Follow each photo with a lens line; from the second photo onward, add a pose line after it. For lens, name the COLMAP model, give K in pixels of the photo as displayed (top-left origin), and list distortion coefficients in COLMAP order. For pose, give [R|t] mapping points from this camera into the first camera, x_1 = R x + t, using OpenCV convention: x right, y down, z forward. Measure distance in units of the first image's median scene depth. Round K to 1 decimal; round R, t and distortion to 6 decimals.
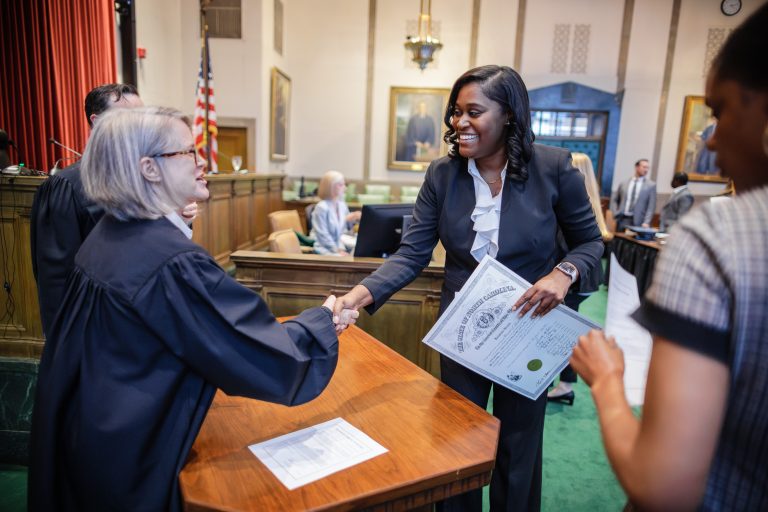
lens RADIAL K [[508.6, 0, 387.3], [0, 508.6, 262.3], [0, 0, 1]] dist [0.002496, -0.000146]
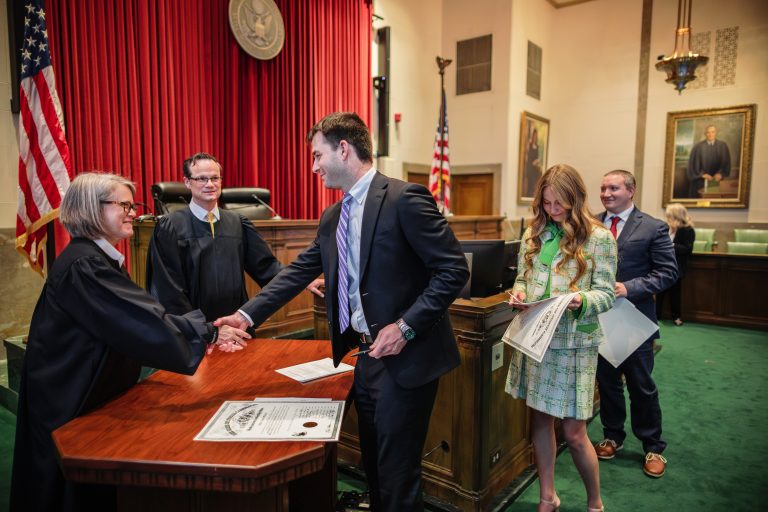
lens RADIAL K [[526.4, 0, 384.0], [0, 526.4, 256.0], [0, 0, 1]] dist [0.001286, 0.000294]
pose [[0.821730, 0.011695, -0.569757, 0.180090], [-0.070257, 0.994241, -0.080919, 0.002026], [0.565530, 0.106523, 0.817820, 0.034171]]
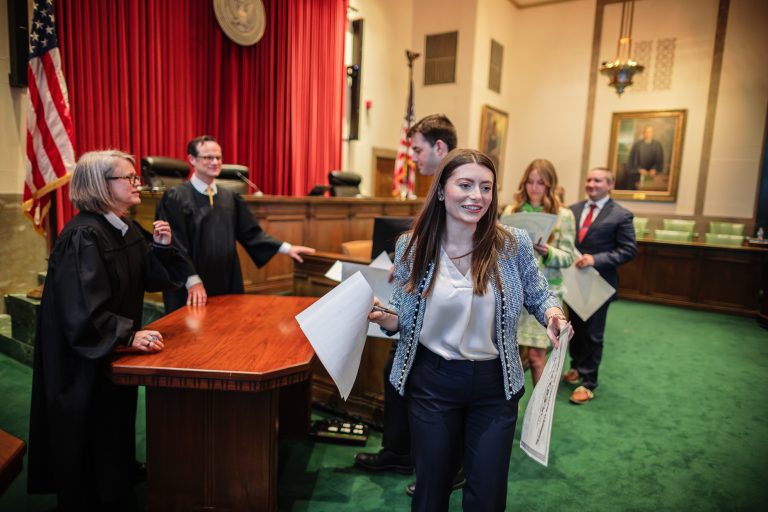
lens RADIAL K [[515.2, 0, 388.4], [0, 515.2, 256.3], [0, 0, 1]] dist [-0.001773, -0.001776]
pose [[0.860899, 0.057697, -0.505493, 0.217499], [-0.095679, 0.994182, -0.049474, 0.015061], [0.499698, 0.090957, 0.861411, -0.025487]]
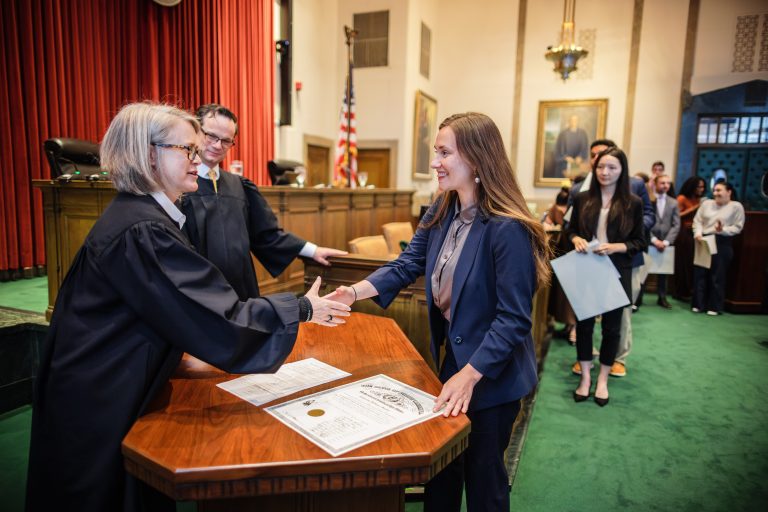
lens RADIAL K [[515.2, 0, 388.4], [0, 515.2, 256.3], [0, 0, 1]] dist [-0.001773, -0.001776]
pose [[0.949028, 0.022469, -0.314390, 0.071492], [-0.040927, 0.997796, -0.052234, 0.014257], [0.312523, 0.062439, 0.947856, 0.009931]]
